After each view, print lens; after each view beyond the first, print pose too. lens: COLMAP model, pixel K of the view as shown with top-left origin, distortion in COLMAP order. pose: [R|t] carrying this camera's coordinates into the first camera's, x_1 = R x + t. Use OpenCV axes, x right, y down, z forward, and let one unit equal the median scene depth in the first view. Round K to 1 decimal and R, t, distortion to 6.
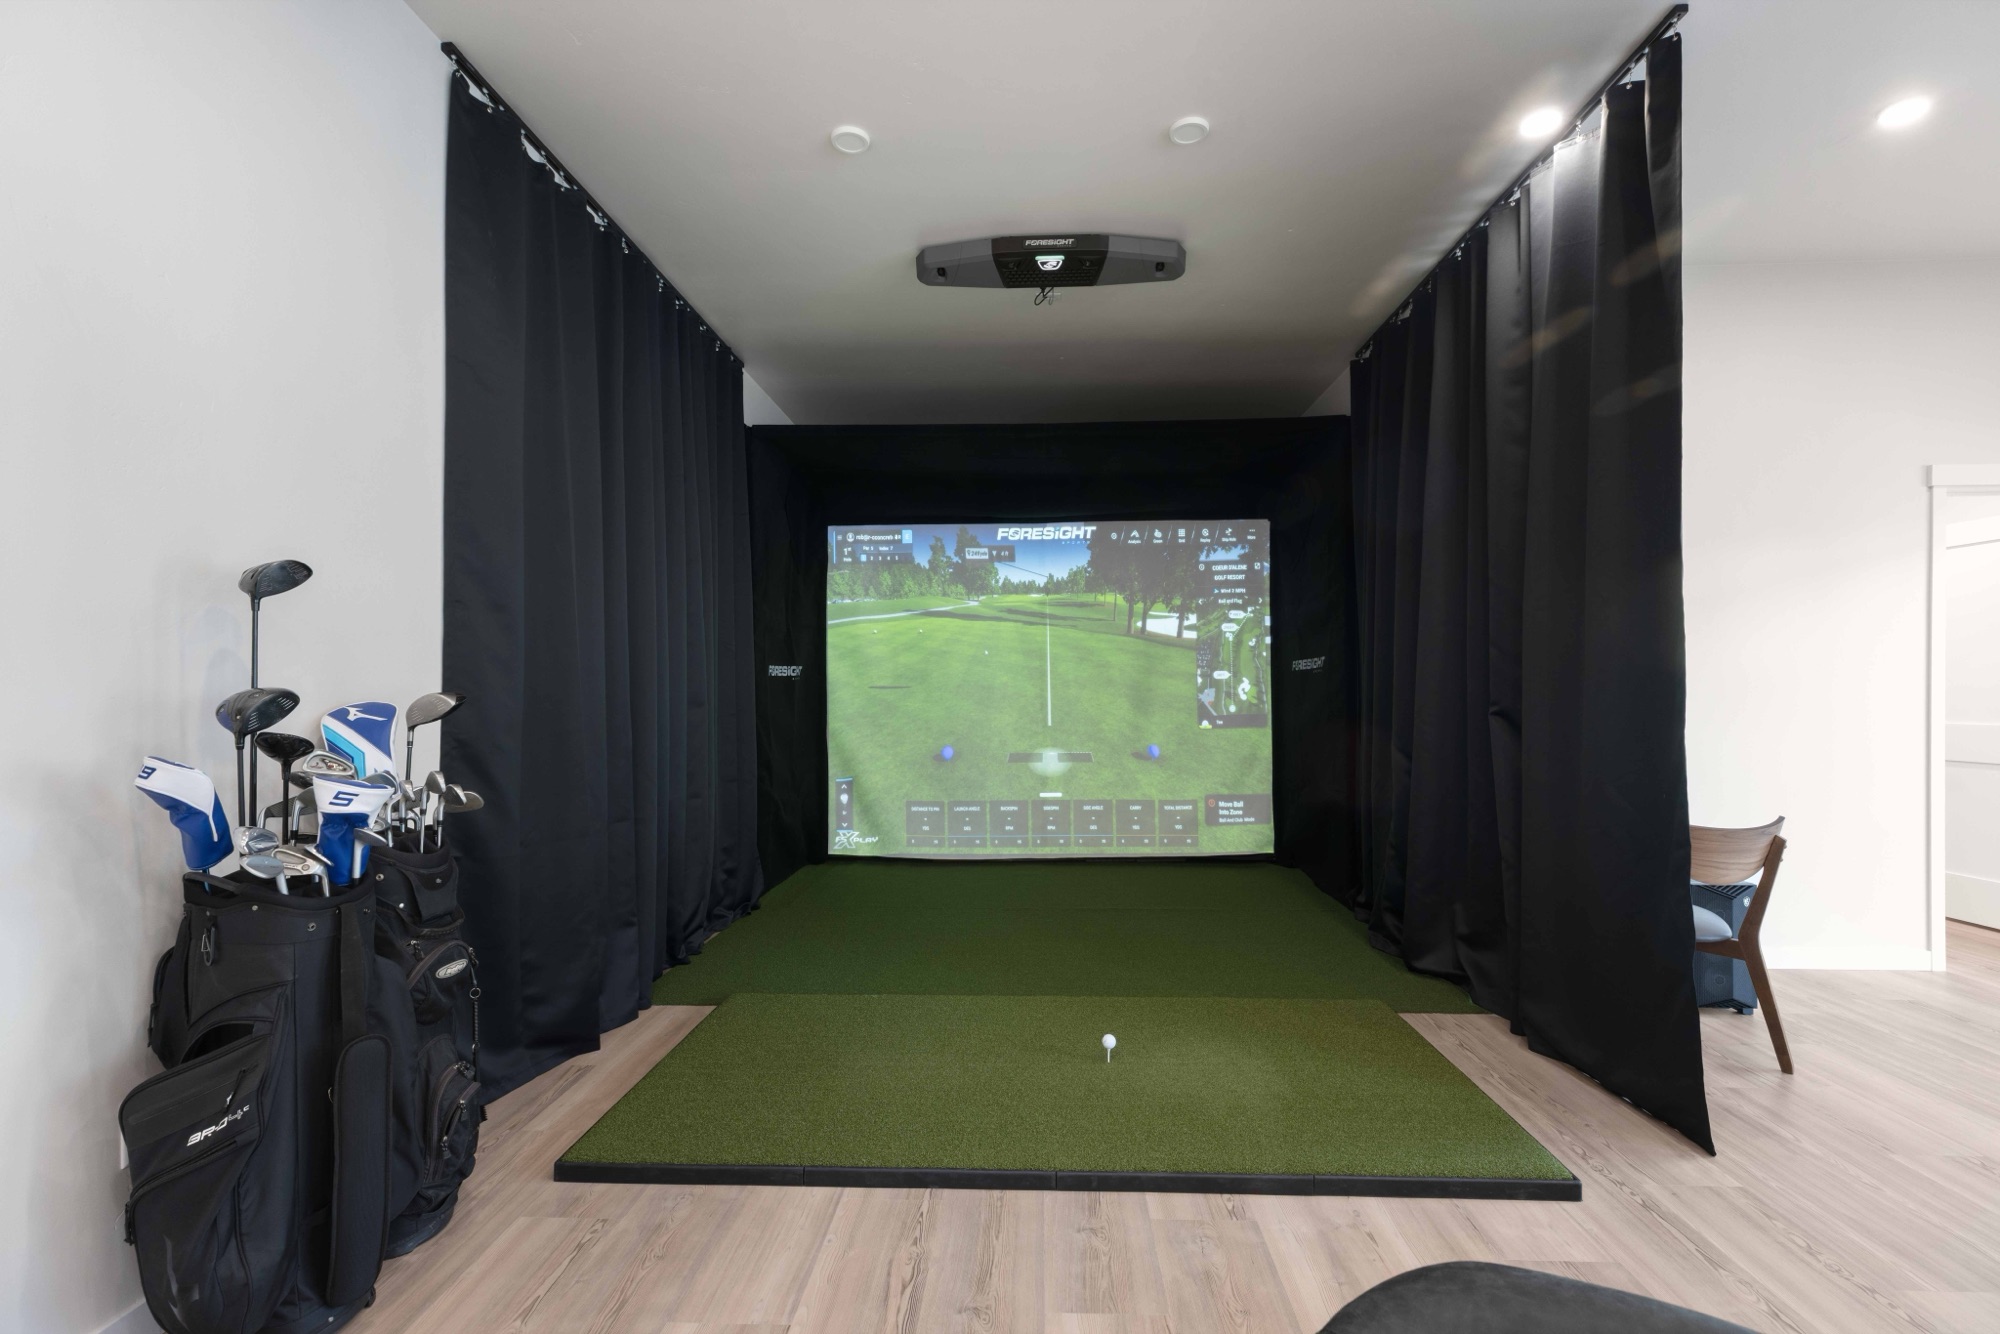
lens RADIAL K [[908.7, 0, 999.9], [0, 908.7, 681.6], [0, 0, 1]] dist [0.004274, -0.001225]
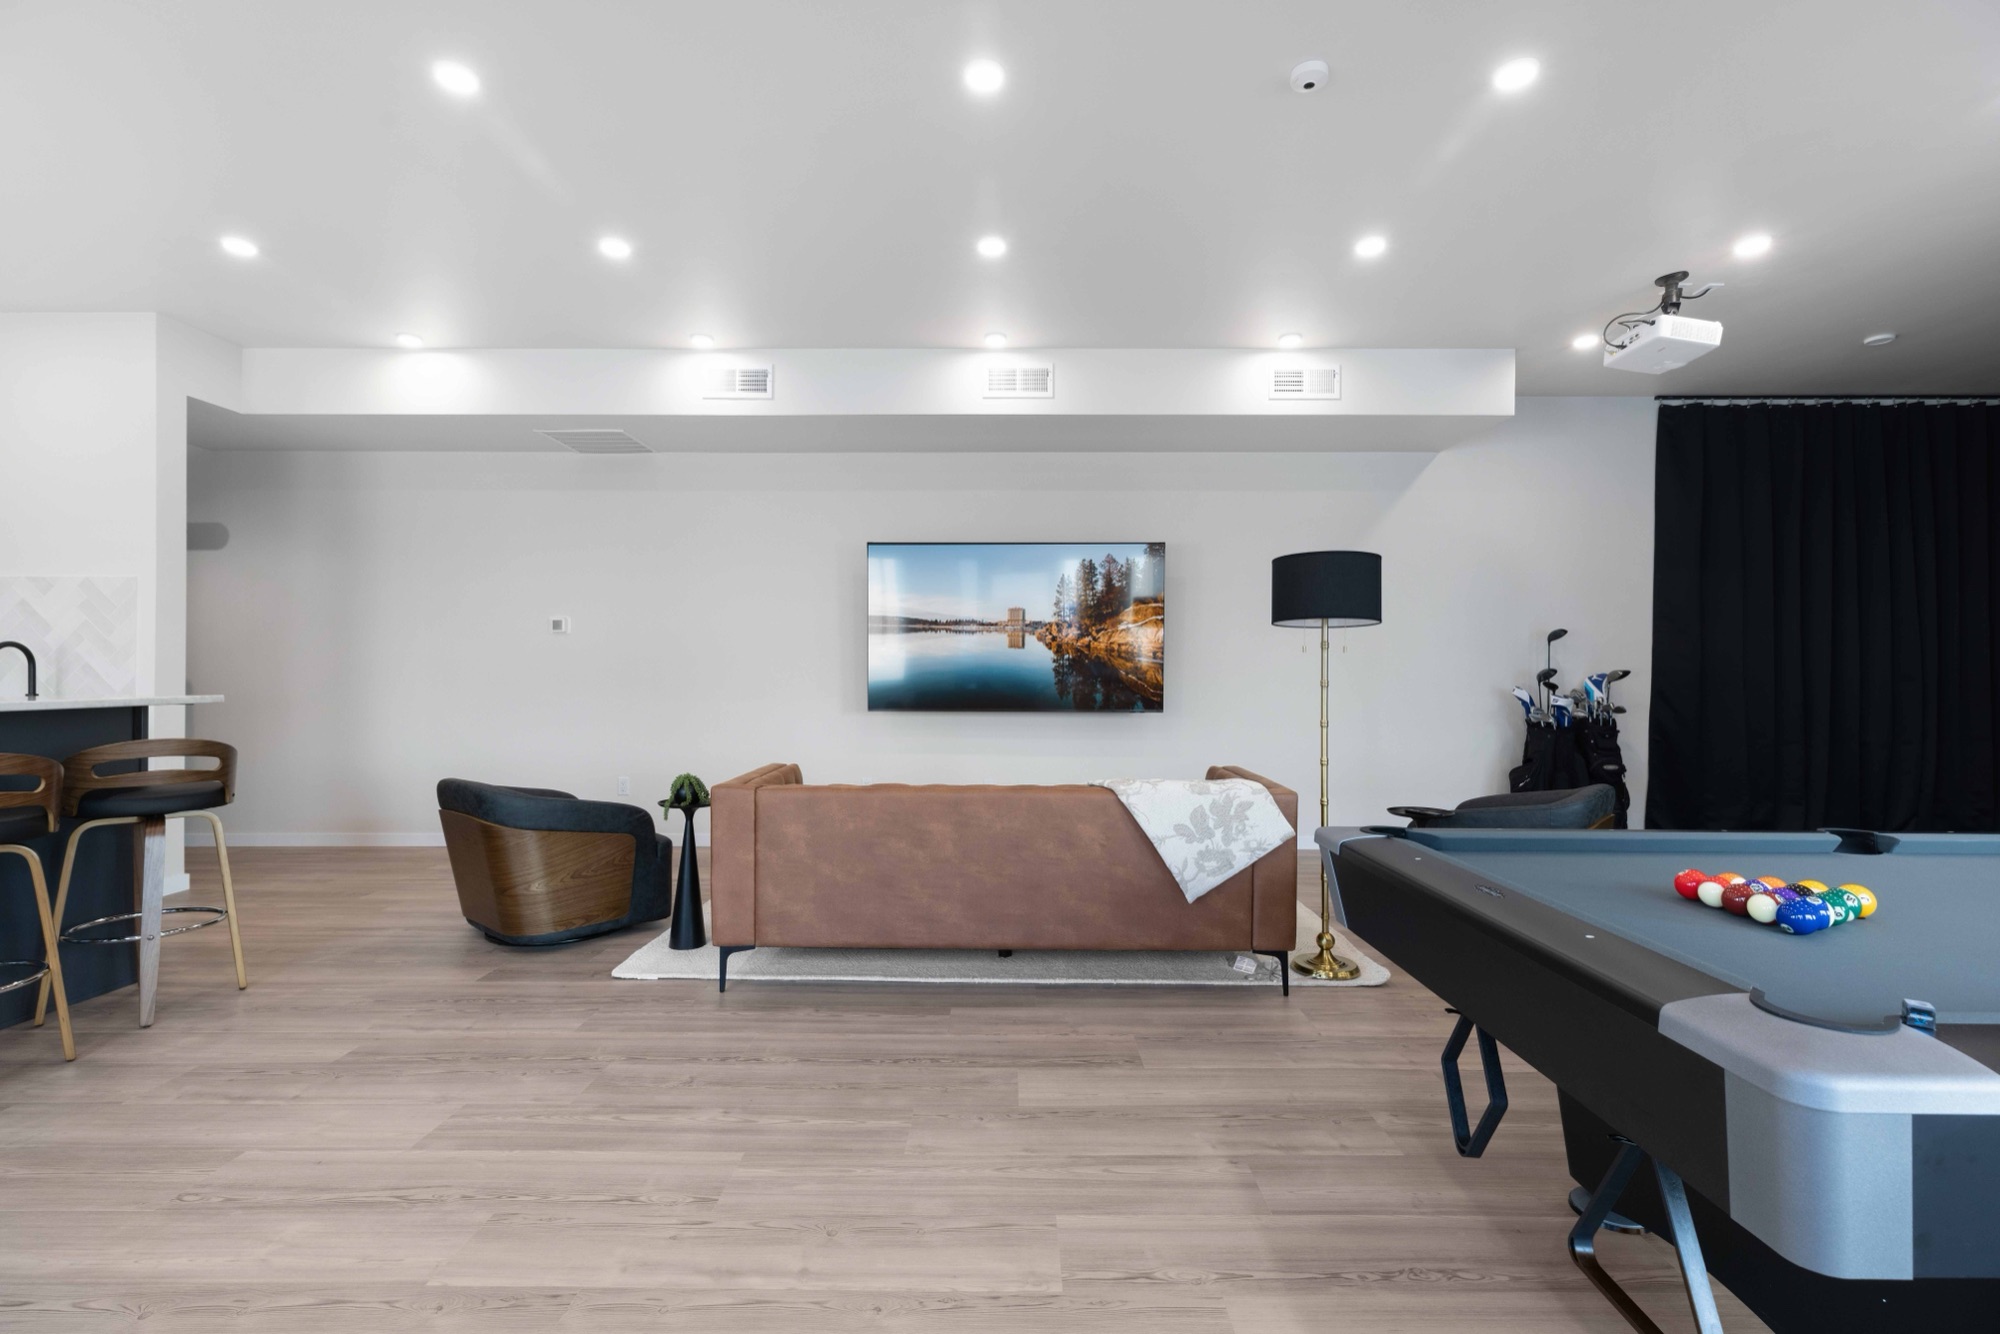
lens RADIAL K [[908.7, 0, 1006.6], [0, 908.7, 667.8], [0, 0, 1]] dist [0.004274, -0.001225]
pose [[0.039359, 0.006509, -0.999204, 2.482866], [0.001587, 0.999977, 0.006577, -0.020882], [0.999224, -0.001845, 0.039348, -1.139274]]
